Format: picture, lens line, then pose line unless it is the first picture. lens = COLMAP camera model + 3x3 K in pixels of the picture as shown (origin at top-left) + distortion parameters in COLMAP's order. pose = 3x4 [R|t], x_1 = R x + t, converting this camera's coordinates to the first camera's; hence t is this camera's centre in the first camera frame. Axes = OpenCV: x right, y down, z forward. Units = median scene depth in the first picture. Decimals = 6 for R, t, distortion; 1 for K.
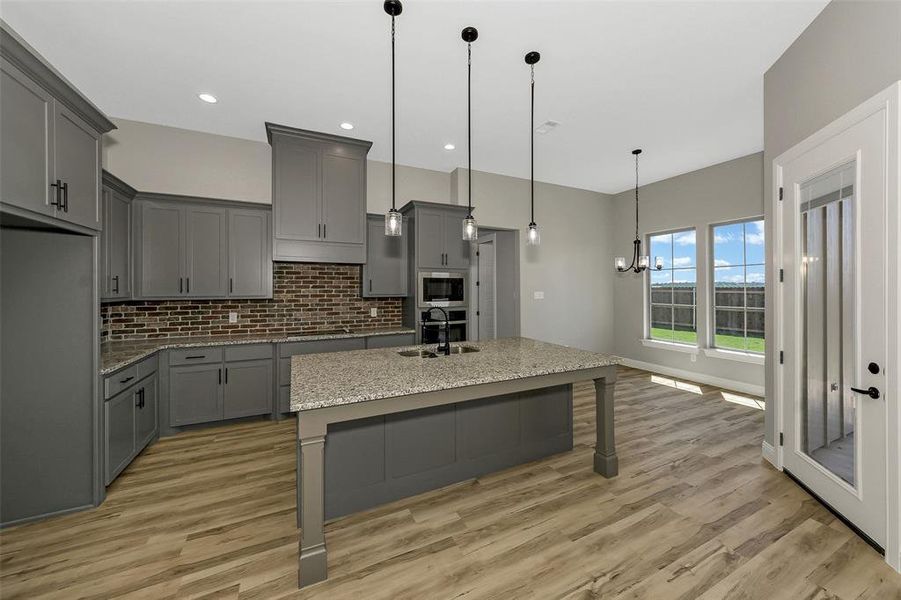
lens RADIAL K [[343.1, 0, 455.9], [0, 343.1, 283.3], [0, 0, 1]] dist [0.000474, 0.000014]
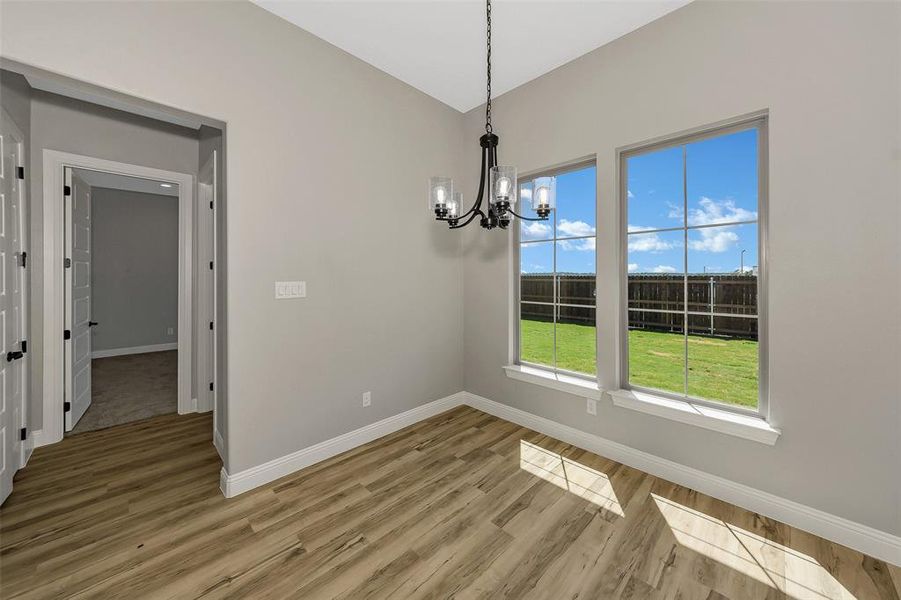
lens RADIAL K [[329.5, 0, 450.1], [0, 329.5, 283.8], [0, 0, 1]] dist [0.000284, -0.000126]
pose [[0.953195, -0.001539, 0.302351, 0.402230], [-0.005844, 0.999706, 0.023511, 0.022693], [-0.302298, -0.024178, 0.952907, 0.709366]]
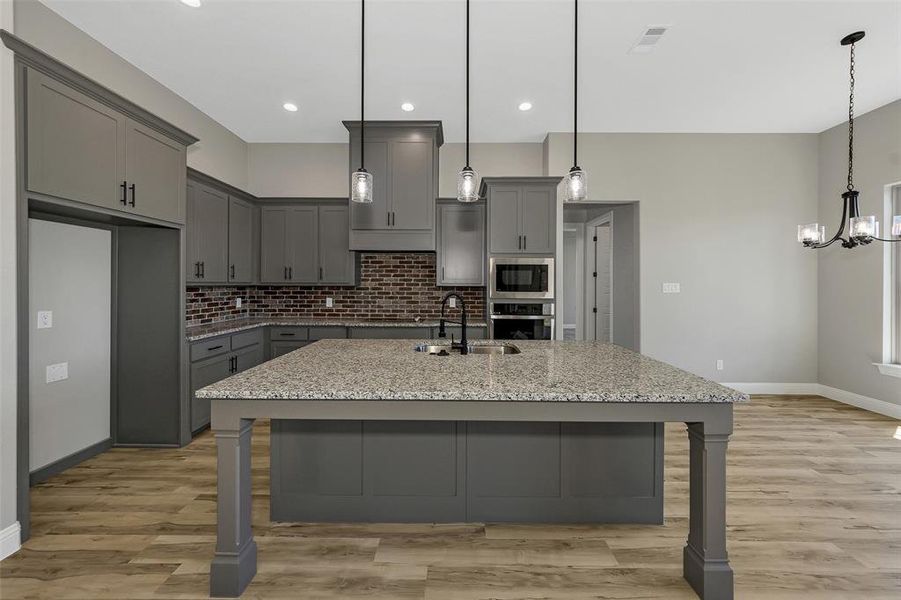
lens RADIAL K [[329.5, 0, 450.1], [0, 329.5, 283.8], [0, 0, 1]] dist [0.000284, -0.000126]
pose [[0.890711, 0.004800, -0.454545, 0.187840], [0.000549, 0.999932, 0.011635, 0.024473], [0.454570, -0.010613, 0.890648, 0.202387]]
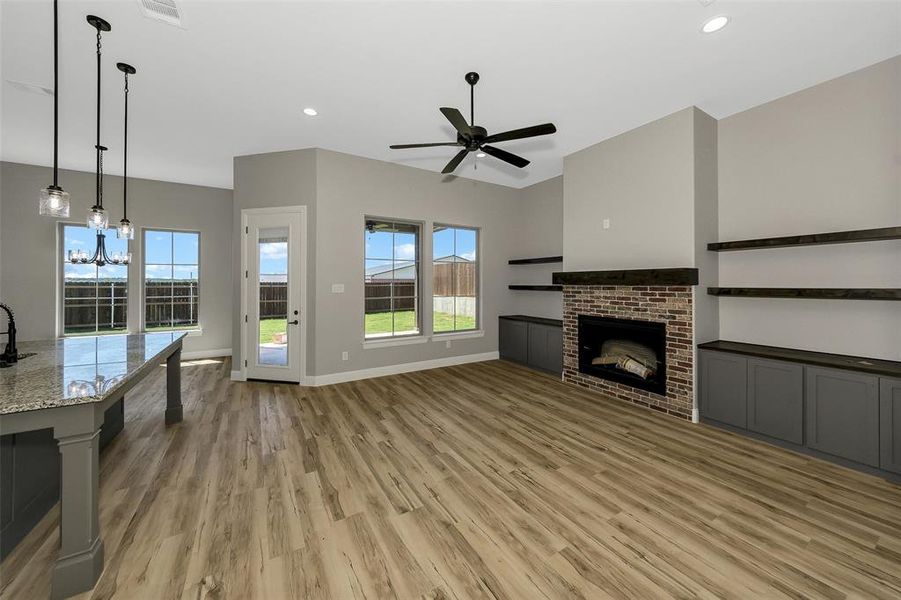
lens RADIAL K [[324.3, 0, 454.1], [0, 324.3, 283.3], [0, 0, 1]] dist [0.014943, -0.010544]
pose [[-0.091002, 0.002952, 0.995846, -0.557704], [-0.010791, 0.999934, -0.003950, 0.010085], [-0.995792, -0.011105, -0.090964, 0.030266]]
